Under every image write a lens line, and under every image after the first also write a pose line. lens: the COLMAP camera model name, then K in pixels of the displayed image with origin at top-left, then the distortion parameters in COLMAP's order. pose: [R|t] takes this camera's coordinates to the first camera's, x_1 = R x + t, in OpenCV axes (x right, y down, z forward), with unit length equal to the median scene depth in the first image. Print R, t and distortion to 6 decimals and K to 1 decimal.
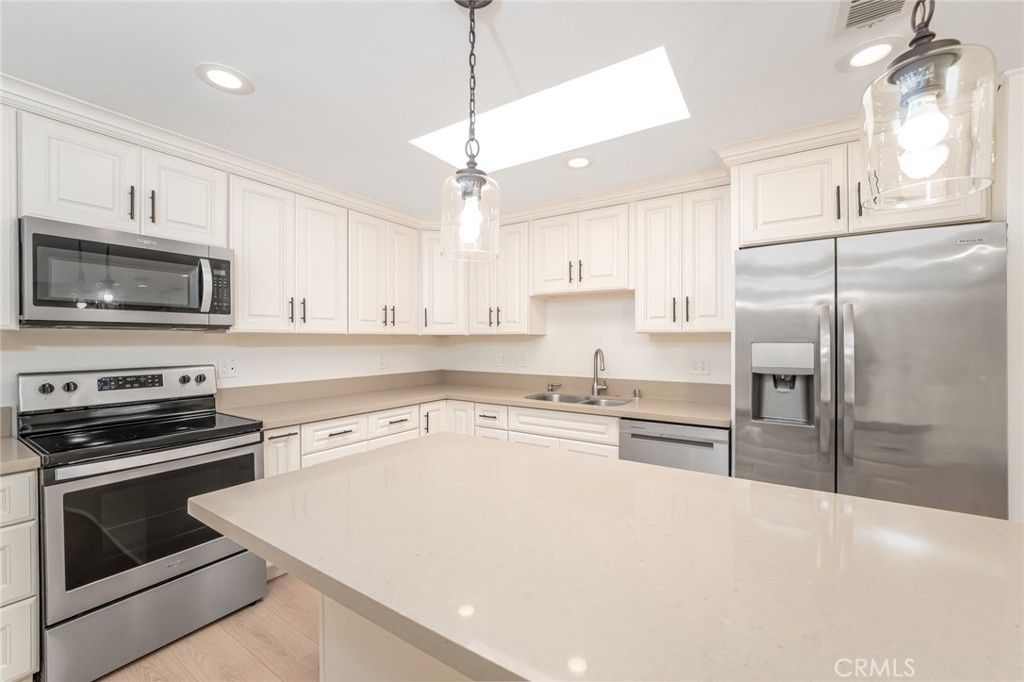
lens RADIAL K [[416.9, 0, 528.4], [0, 416.9, 345.3], [0, 0, 1]] dist [-0.013535, 0.001314]
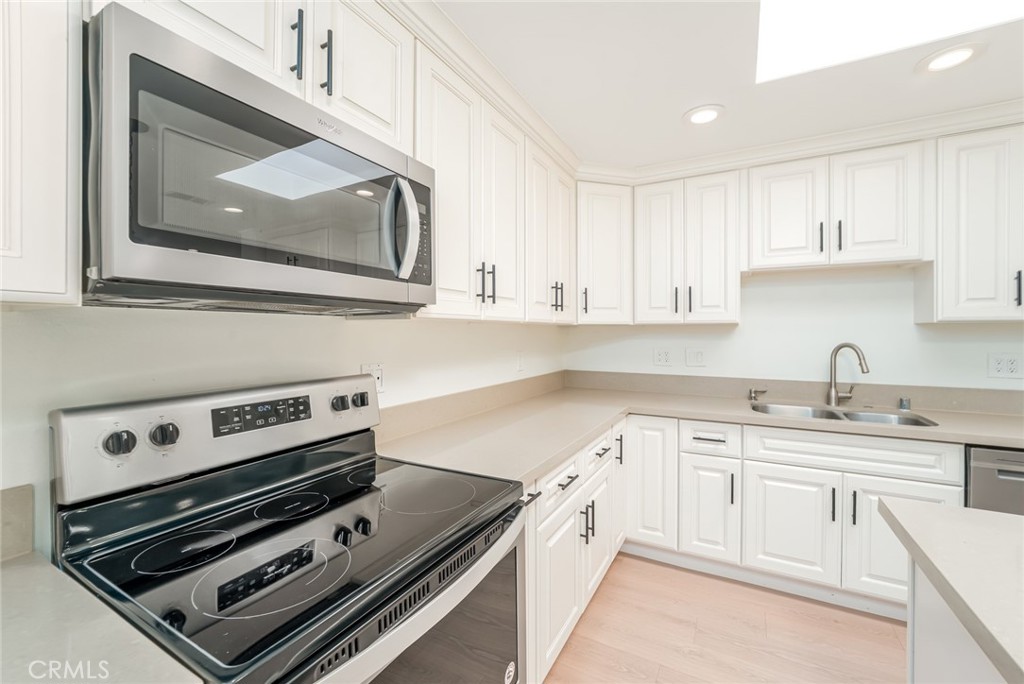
lens RADIAL K [[416.9, 0, 513.5], [0, 416.9, 335.9], [0, 0, 1]] dist [-0.013535, 0.001314]
pose [[0.997115, -0.001572, 0.075891, -0.540707], [0.001710, 0.999997, -0.001761, -0.004673], [-0.075888, 0.001885, 0.997115, 0.361872]]
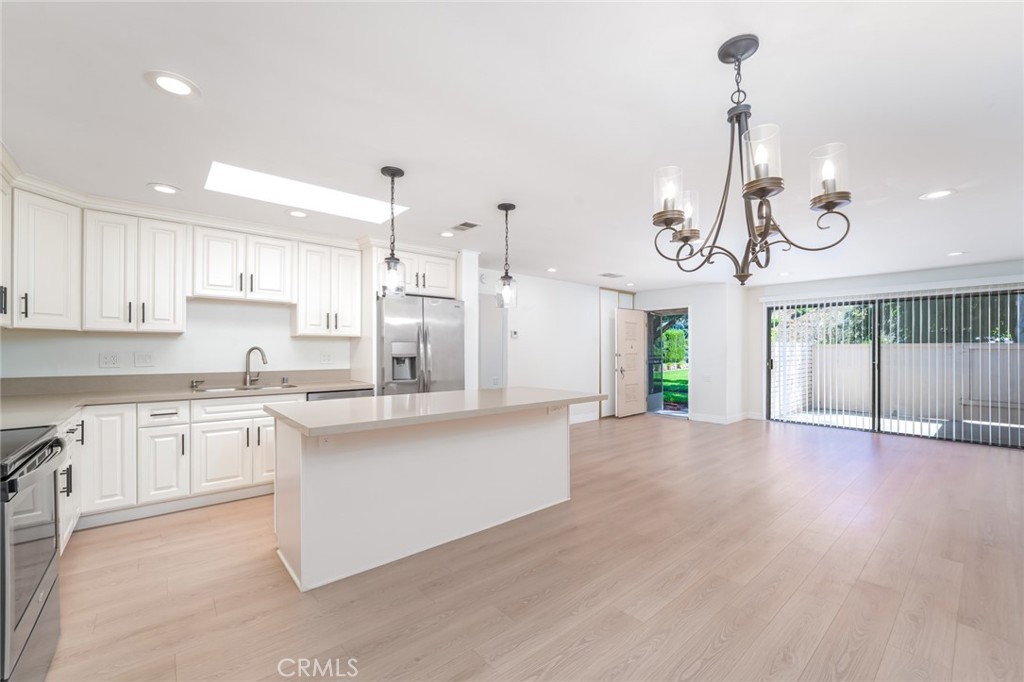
lens RADIAL K [[416.9, 0, 514.0], [0, 416.9, 346.3], [0, 0, 1]] dist [-0.013535, 0.001314]
pose [[0.266992, 0.006654, 0.963676, -0.926951], [0.007596, 0.999931, -0.009009, 0.027698], [-0.963669, 0.009726, 0.266923, -0.076341]]
